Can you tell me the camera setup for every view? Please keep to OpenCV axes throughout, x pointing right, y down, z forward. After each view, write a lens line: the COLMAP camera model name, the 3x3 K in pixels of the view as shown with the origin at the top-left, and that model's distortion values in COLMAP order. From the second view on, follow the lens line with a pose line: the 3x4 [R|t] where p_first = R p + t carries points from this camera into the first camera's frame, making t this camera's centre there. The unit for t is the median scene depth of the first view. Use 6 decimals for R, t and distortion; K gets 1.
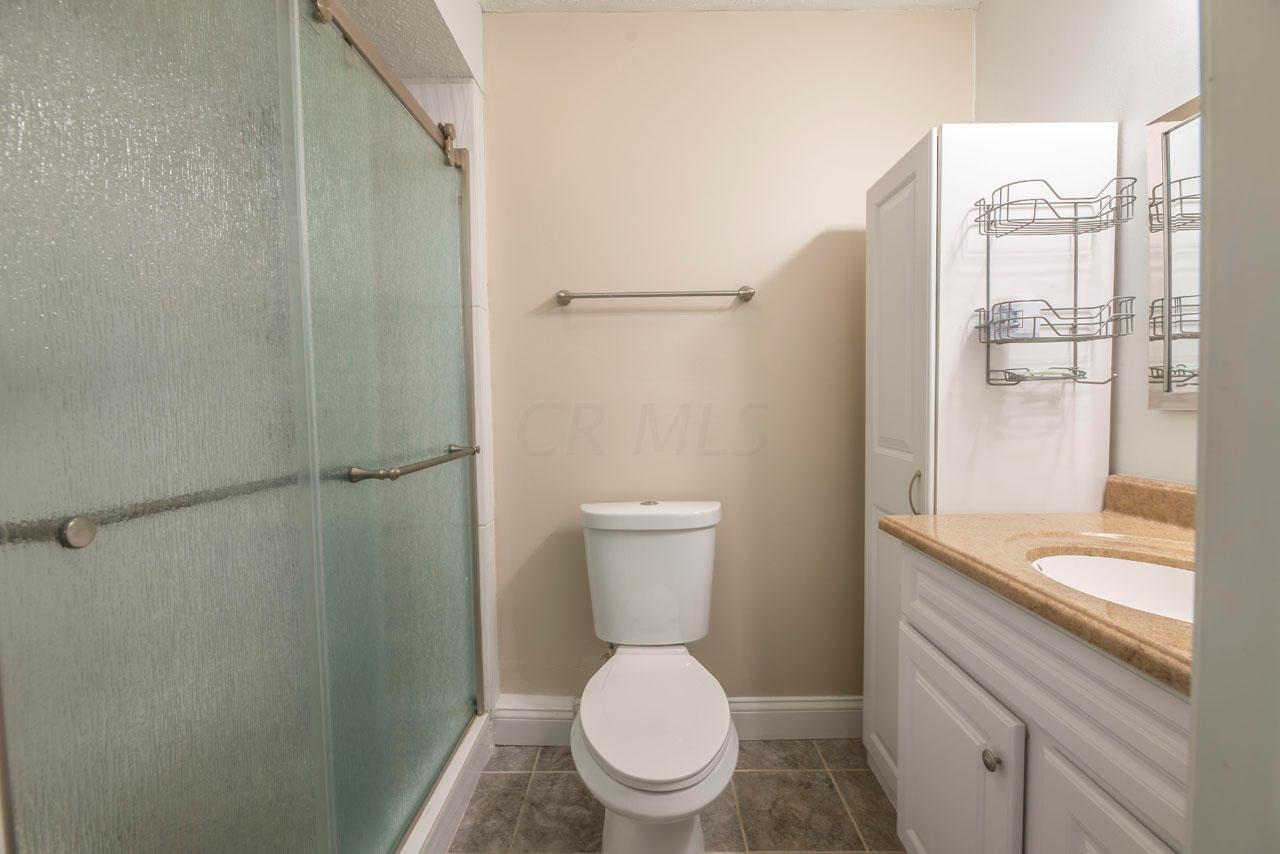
lens RADIAL K [[543.2, 0, 636.7], [0, 543.2, 429.2], [0, 0, 1]] dist [-0.002190, -0.003387]
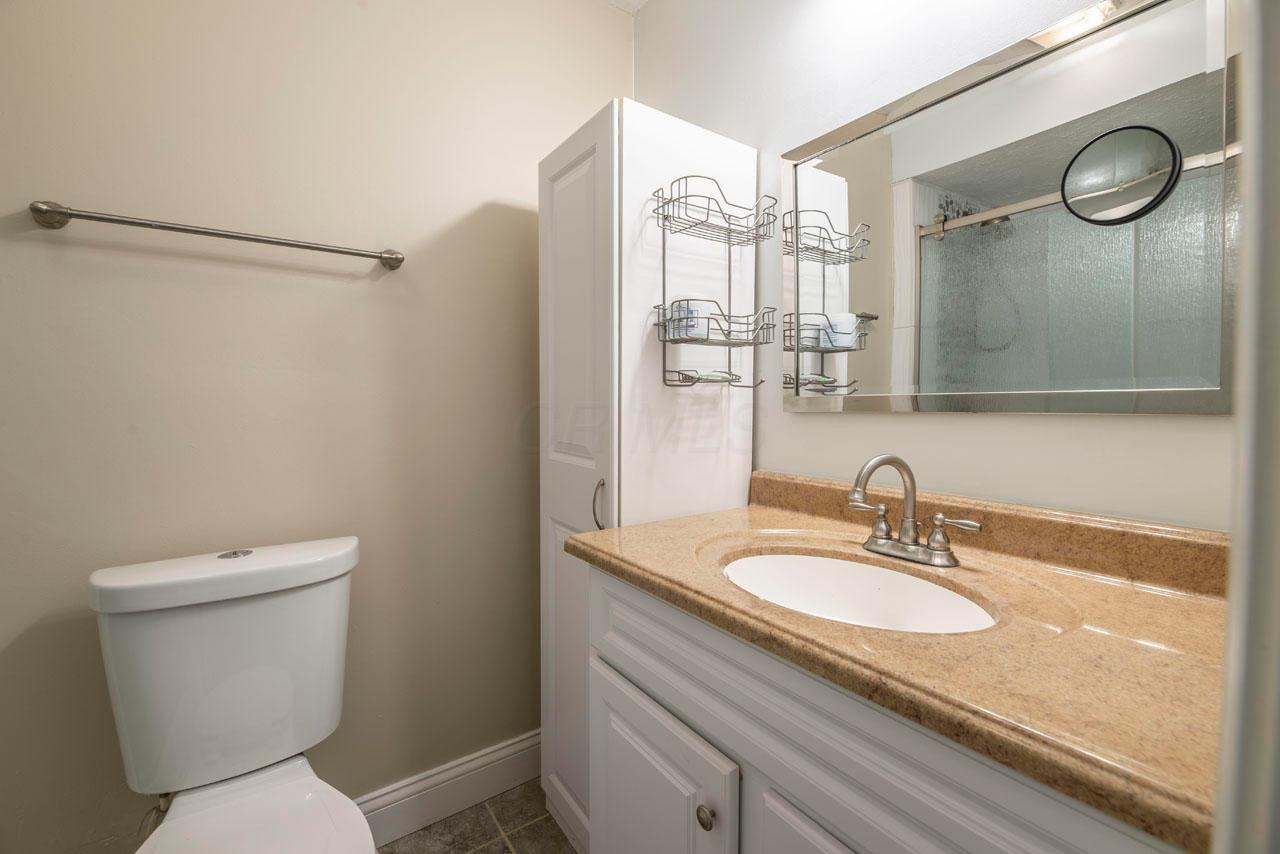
lens RADIAL K [[543.2, 0, 641.7], [0, 543.2, 420.7], [0, 0, 1]] dist [-0.002190, -0.003387]
pose [[0.808434, -0.007789, 0.588535, 0.047777], [0.018269, 0.999763, -0.011863, -0.009151], [-0.588303, 0.020342, 0.808385, 0.250921]]
